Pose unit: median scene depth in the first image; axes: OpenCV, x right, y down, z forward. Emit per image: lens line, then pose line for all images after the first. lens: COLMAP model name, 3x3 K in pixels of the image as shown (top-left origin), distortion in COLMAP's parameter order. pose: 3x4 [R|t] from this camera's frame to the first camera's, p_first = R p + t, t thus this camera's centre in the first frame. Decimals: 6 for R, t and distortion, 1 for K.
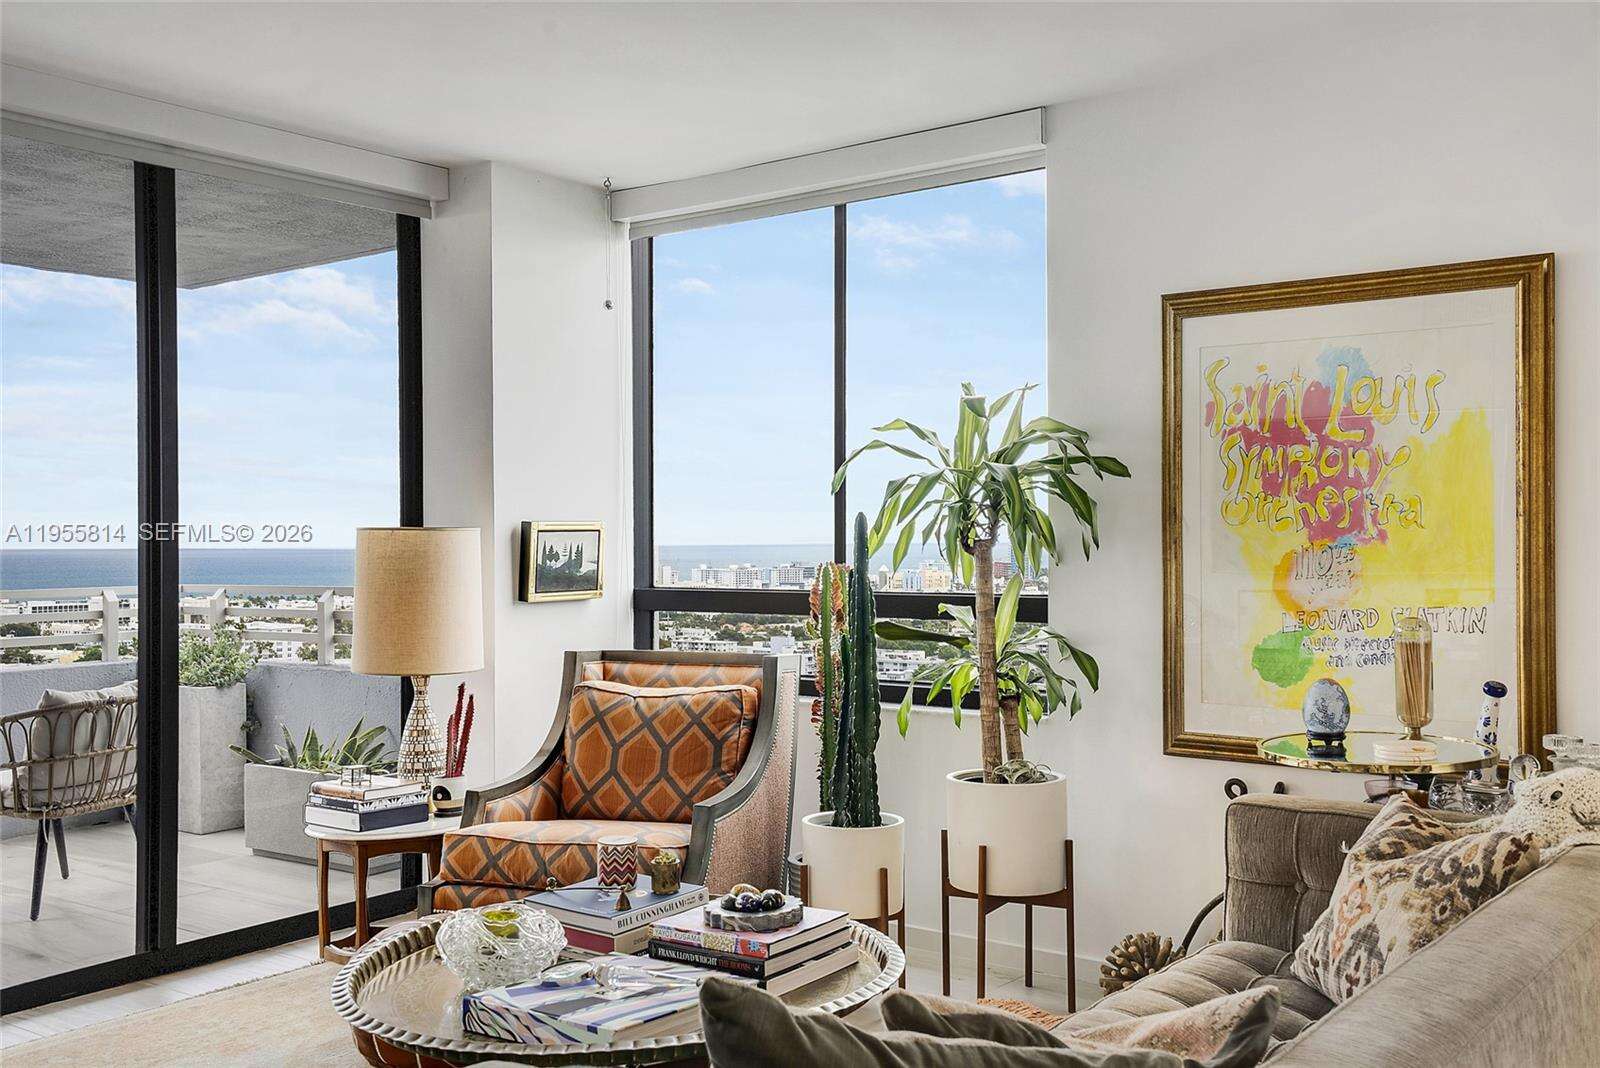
lens RADIAL K [[1546.2, 0, 798.7], [0, 1546.2, 529.8], [0, 0, 1]] dist [0.065833, 0.000000]
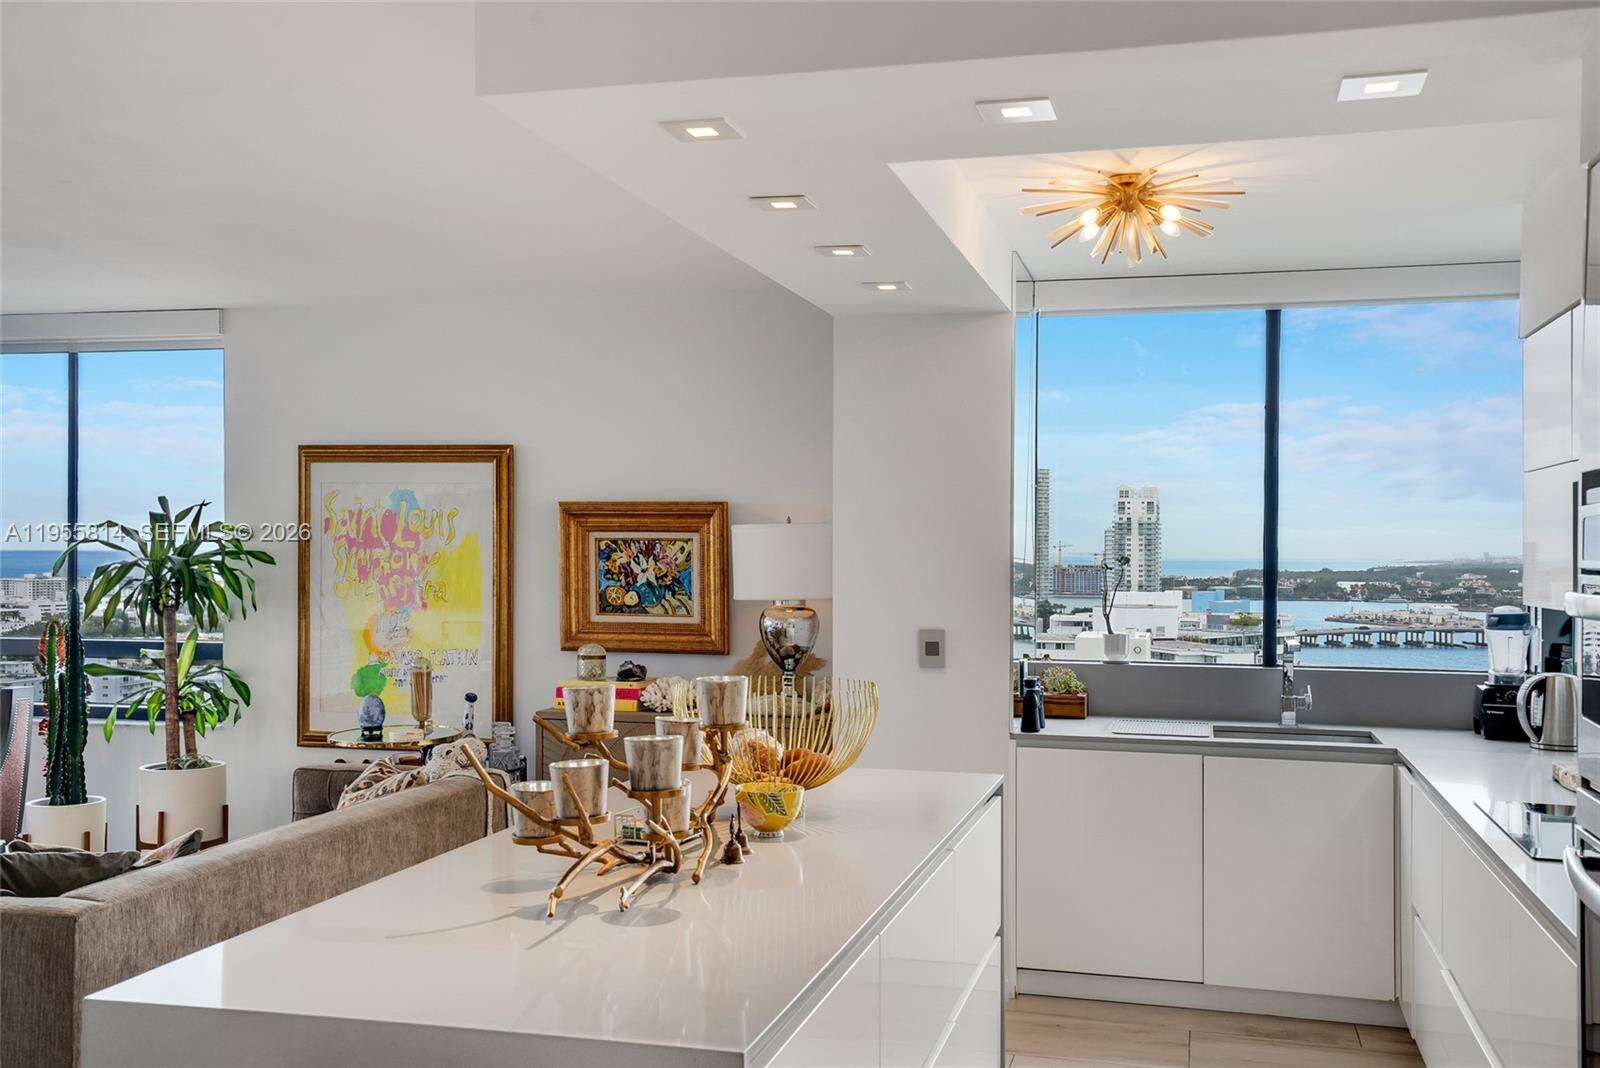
lens RADIAL K [[1569.5, 0, 800.0], [0, 1569.5, 547.2], [0, 0, 1]] dist [0.046421, 0.000000]
pose [[0.915507, 0.011186, 0.402147, 0.062960], [-0.012540, 0.999921, 0.000734, -0.058511], [-0.402107, -0.005715, 0.915575, -0.615874]]
